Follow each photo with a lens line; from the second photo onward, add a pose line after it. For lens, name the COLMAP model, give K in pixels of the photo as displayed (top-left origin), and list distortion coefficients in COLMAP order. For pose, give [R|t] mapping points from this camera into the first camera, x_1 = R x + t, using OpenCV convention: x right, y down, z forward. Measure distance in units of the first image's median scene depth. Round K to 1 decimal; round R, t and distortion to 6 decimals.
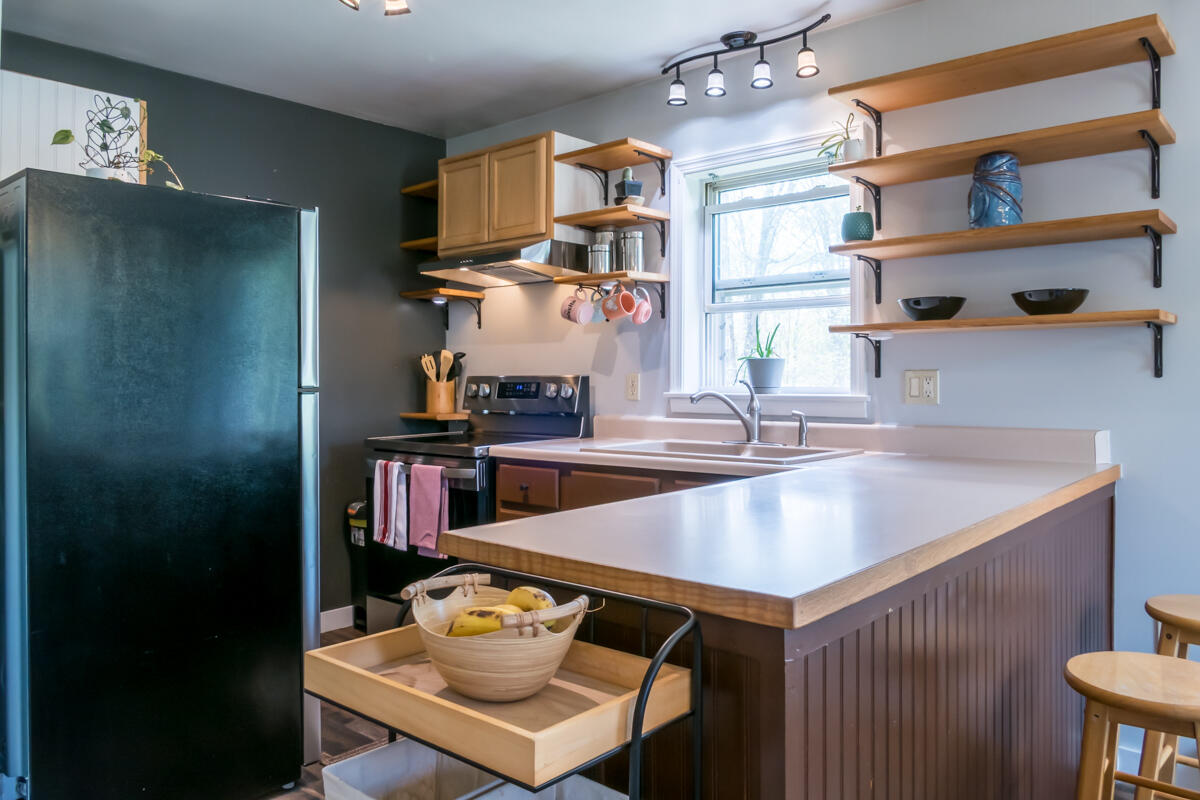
lens RADIAL K [[890.0, 0, 602.7], [0, 890.0, 383.0], [0, 0, 1]] dist [-0.009290, -0.002967]
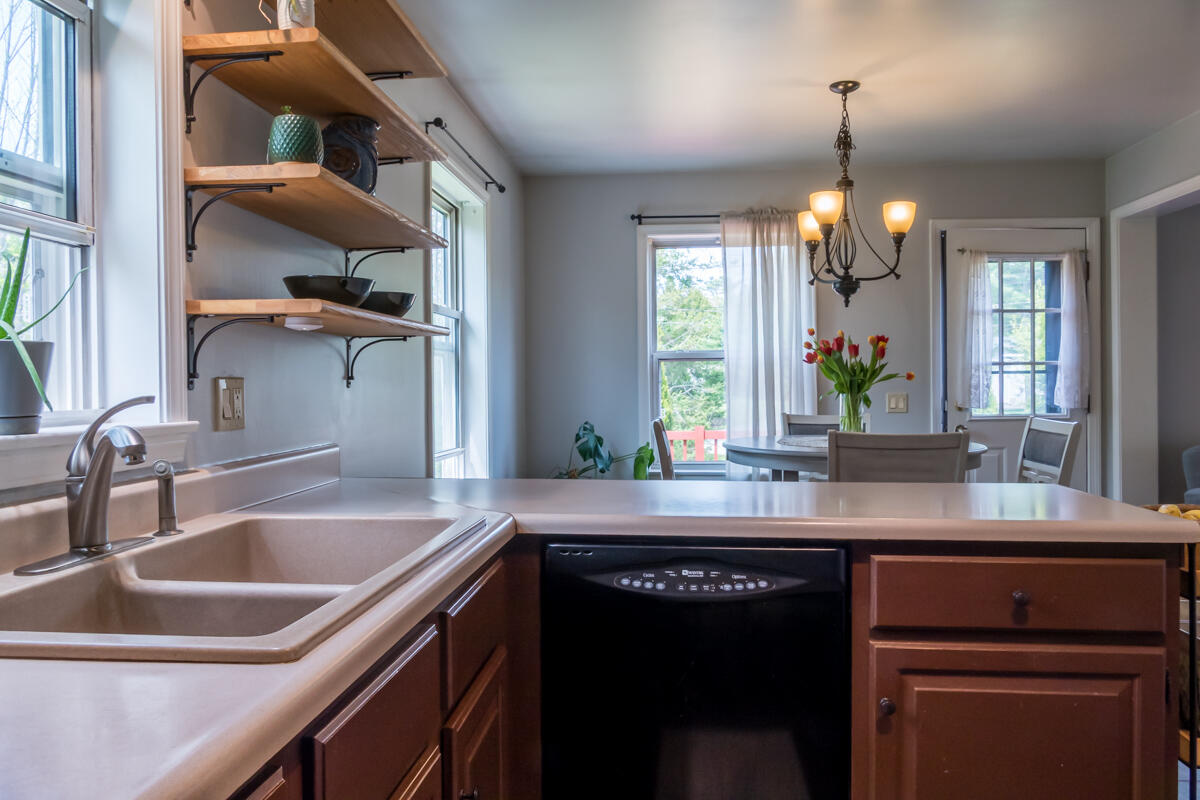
lens RADIAL K [[909.8, 0, 605.8], [0, 909.8, 359.9], [0, 0, 1]] dist [-0.006169, 0.000047]
pose [[-0.584406, 0.024751, 0.811084, -0.270816], [0.007719, 0.999659, -0.024944, -0.006900], [-0.811425, -0.008316, -0.584398, 0.973670]]
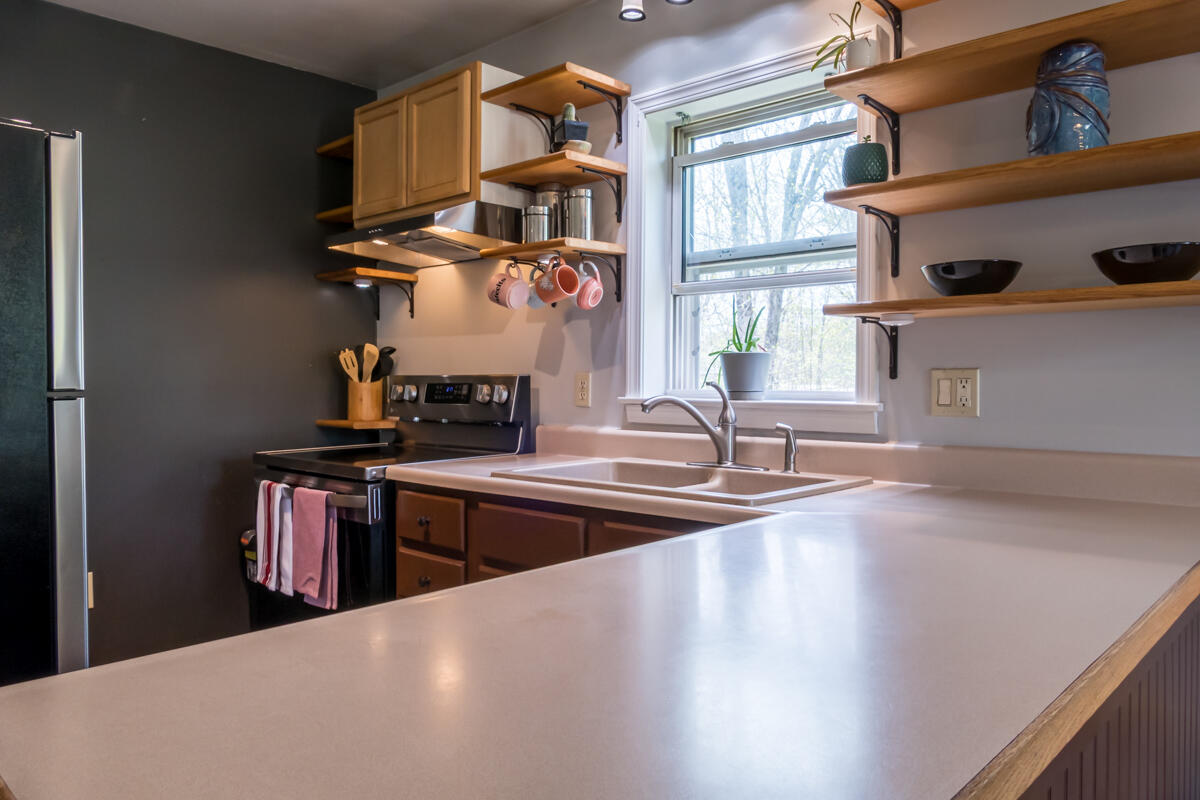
lens RADIAL K [[852.7, 0, 616.5], [0, 852.7, 398.4], [0, 0, 1]] dist [-0.006287, -0.003152]
pose [[0.999532, 0.003334, -0.030393, 0.090539], [-0.002784, 0.999832, 0.018137, -0.001643], [0.030449, -0.018043, 0.999373, 0.257564]]
